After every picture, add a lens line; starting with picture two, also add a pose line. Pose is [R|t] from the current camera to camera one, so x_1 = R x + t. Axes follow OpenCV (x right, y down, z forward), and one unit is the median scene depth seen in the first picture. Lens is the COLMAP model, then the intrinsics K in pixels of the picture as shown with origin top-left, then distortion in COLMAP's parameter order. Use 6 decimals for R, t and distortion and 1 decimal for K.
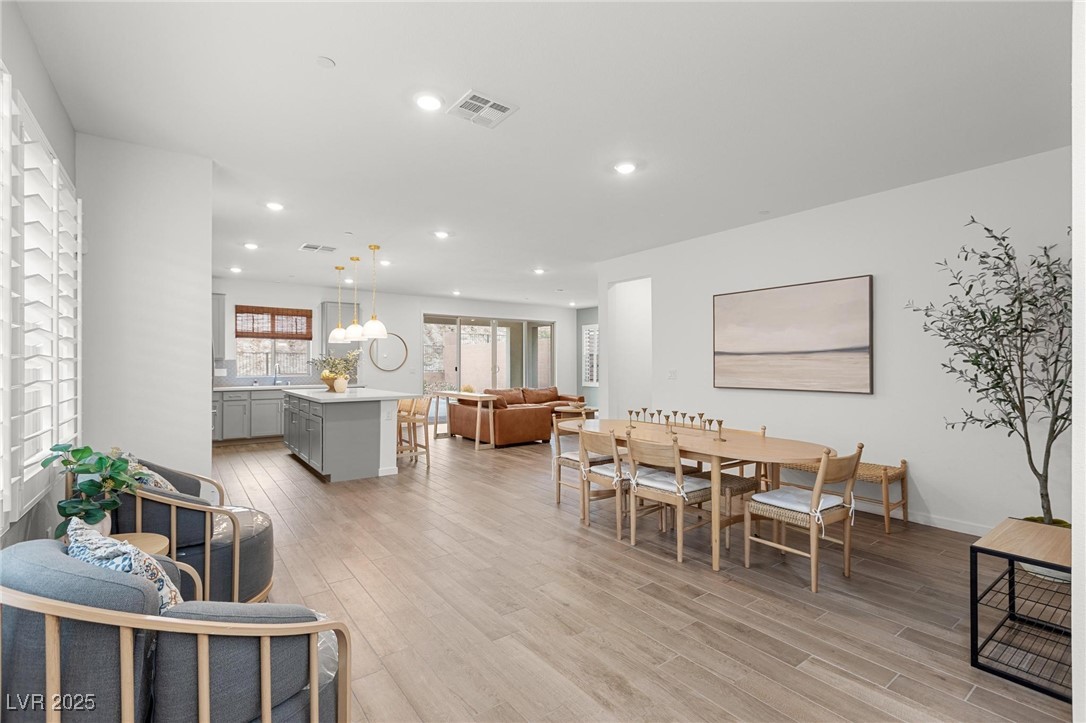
lens RADIAL K [[477.0, 0, 539.9], [0, 477.0, 364.1], [0, 0, 1]] dist [0.004145, 0.001263]
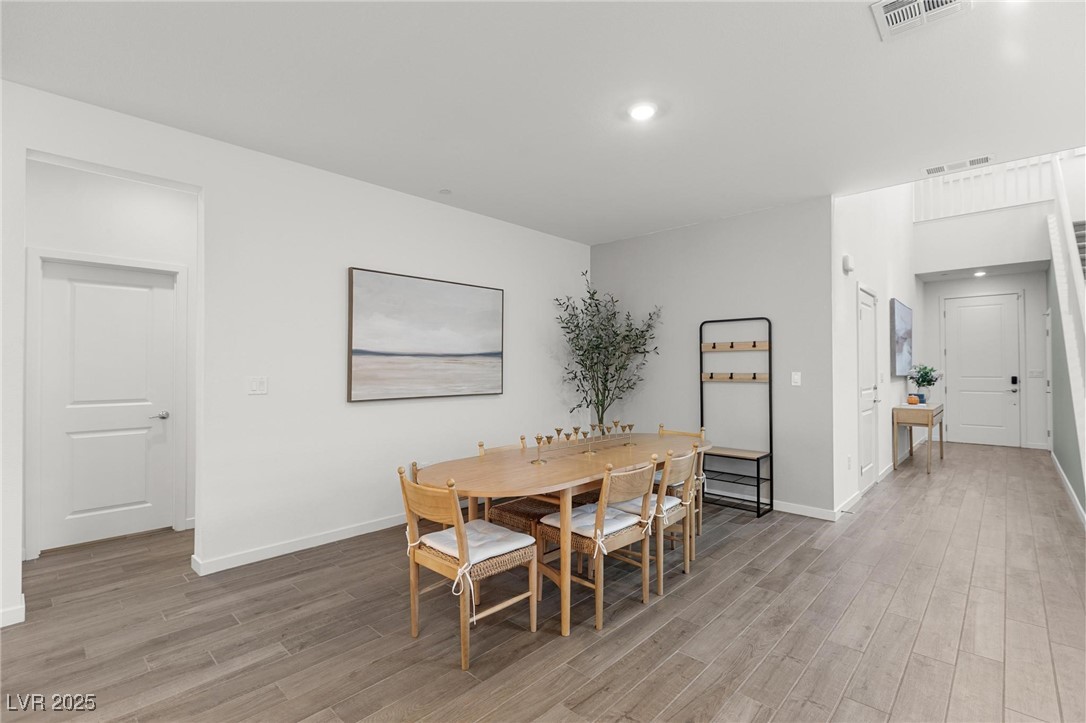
lens RADIAL K [[497.8, 0, 540.3], [0, 497.8, 358.5], [0, 0, 1]] dist [0.012233, -0.004277]
pose [[-0.176935, 0.017541, 0.984066, -0.502419], [-0.000591, 0.999839, -0.017928, -0.000536], [-0.984222, -0.003754, -0.176896, 1.130975]]
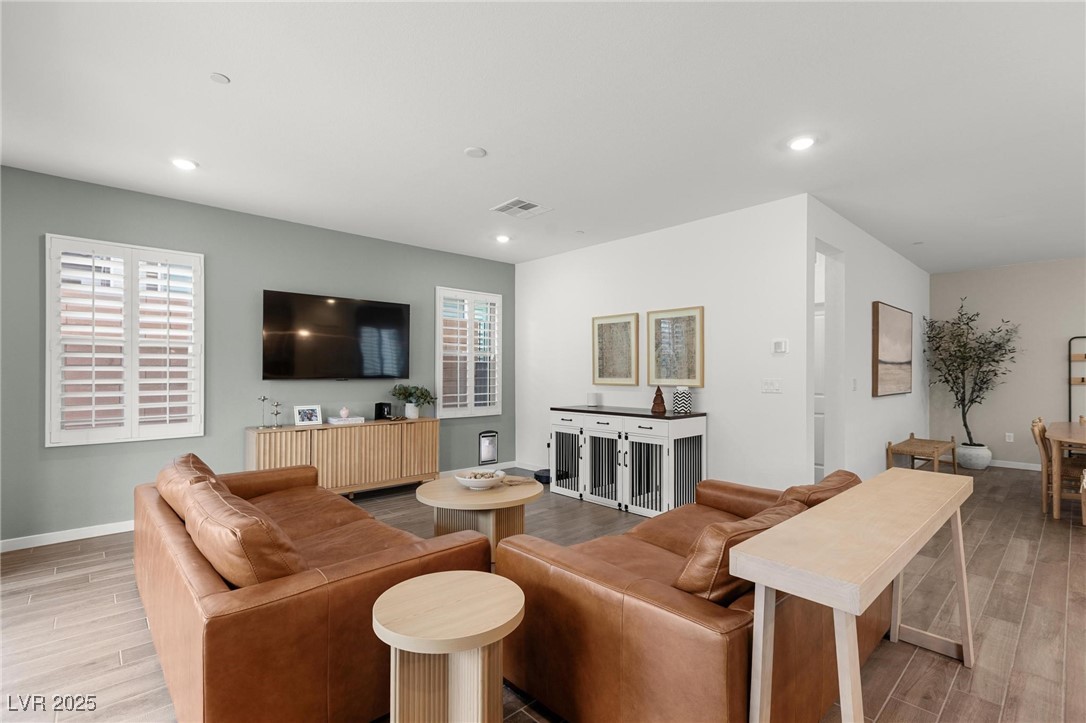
lens RADIAL K [[477.0, 0, 543.0], [0, 477.0, 369.8], [0, 0, 1]] dist [0.004145, 0.001263]
pose [[-0.128367, 0.002088, 0.991725, -0.676679], [-0.004975, 0.999984, -0.002749, 0.002133], [-0.991714, -0.005287, -0.128354, 2.375249]]
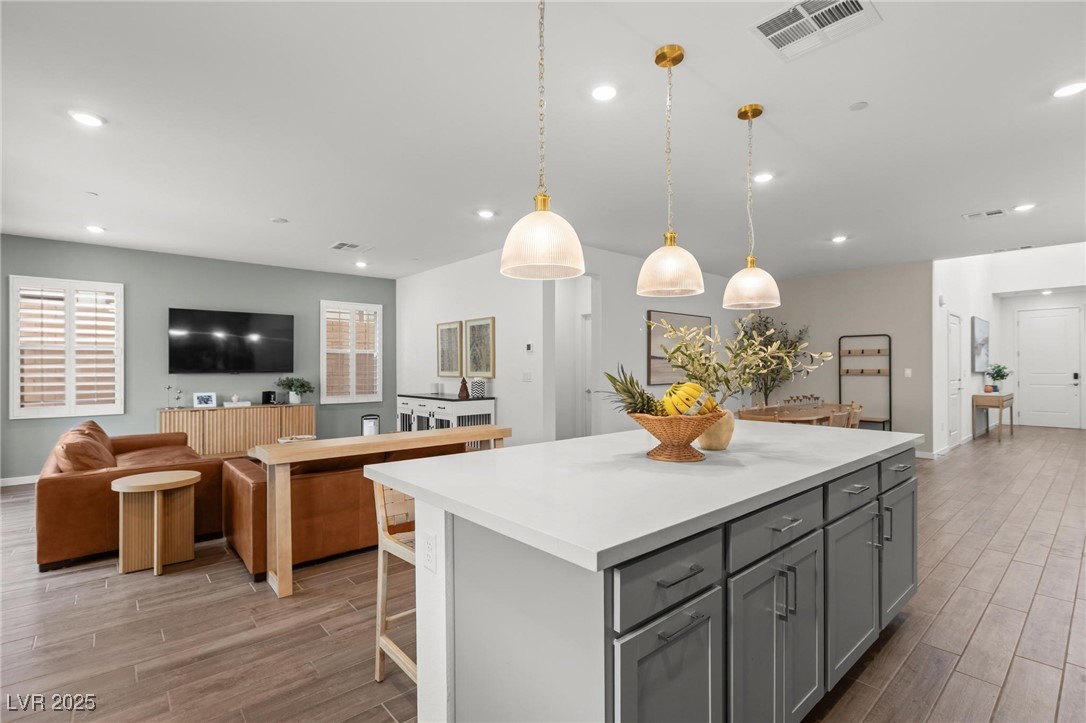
lens RADIAL K [[497.8, 0, 546.9], [0, 497.8, 363.1], [0, 0, 1]] dist [0.012233, -0.004277]
pose [[-0.085257, 0.005766, 0.996342, -1.182951], [-0.000722, 0.999983, -0.005849, 0.000806], [-0.996359, -0.001218, -0.085252, 1.813382]]
